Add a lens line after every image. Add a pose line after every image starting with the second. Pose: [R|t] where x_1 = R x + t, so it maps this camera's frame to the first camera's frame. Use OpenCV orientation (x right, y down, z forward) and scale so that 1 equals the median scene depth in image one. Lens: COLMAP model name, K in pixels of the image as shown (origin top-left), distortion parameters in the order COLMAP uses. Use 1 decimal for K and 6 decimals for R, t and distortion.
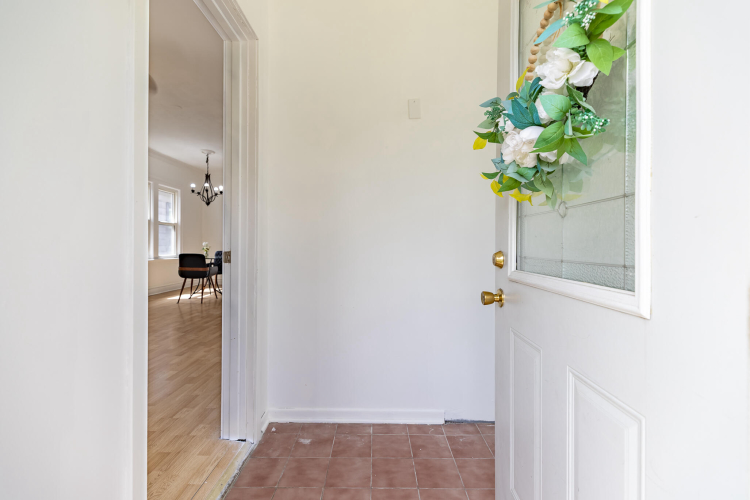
lens RADIAL K [[333.9, 0, 375.3], [0, 333.9, 246.2], [0, 0, 1]] dist [0.001963, -0.000216]
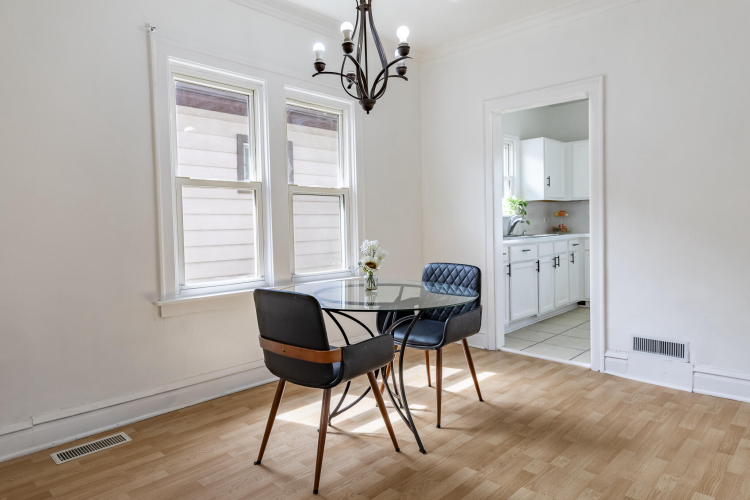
lens RADIAL K [[471.4, 0, 353.7], [0, 471.4, 245.2], [0, 0, 1]] dist [0.001343, -0.001577]
pose [[0.702511, -0.002851, -0.711667, -0.226799], [0.030635, 0.999186, 0.026238, -0.019092], [0.711013, -0.040234, 0.702027, 0.706114]]
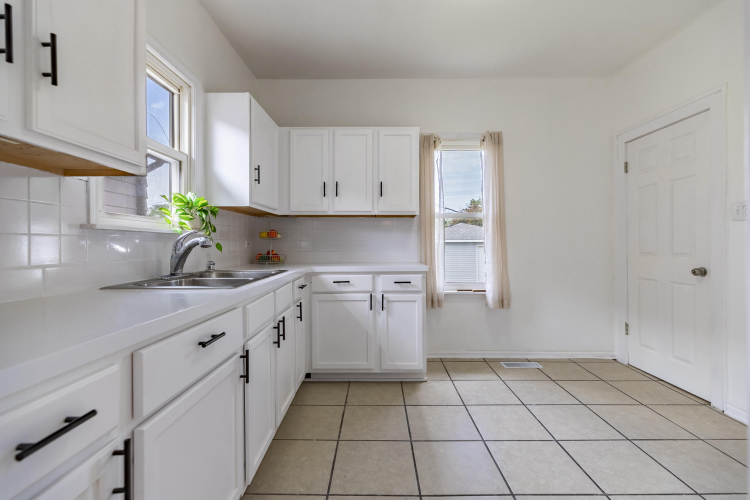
lens RADIAL K [[333.9, 0, 375.3], [0, 333.9, 246.2], [0, 0, 1]] dist [0.001963, -0.000216]
pose [[0.999888, -0.014812, -0.002146, -0.491612], [0.014807, 0.999888, -0.002142, -0.026556], [0.002177, 0.002110, 0.999995, 1.275415]]
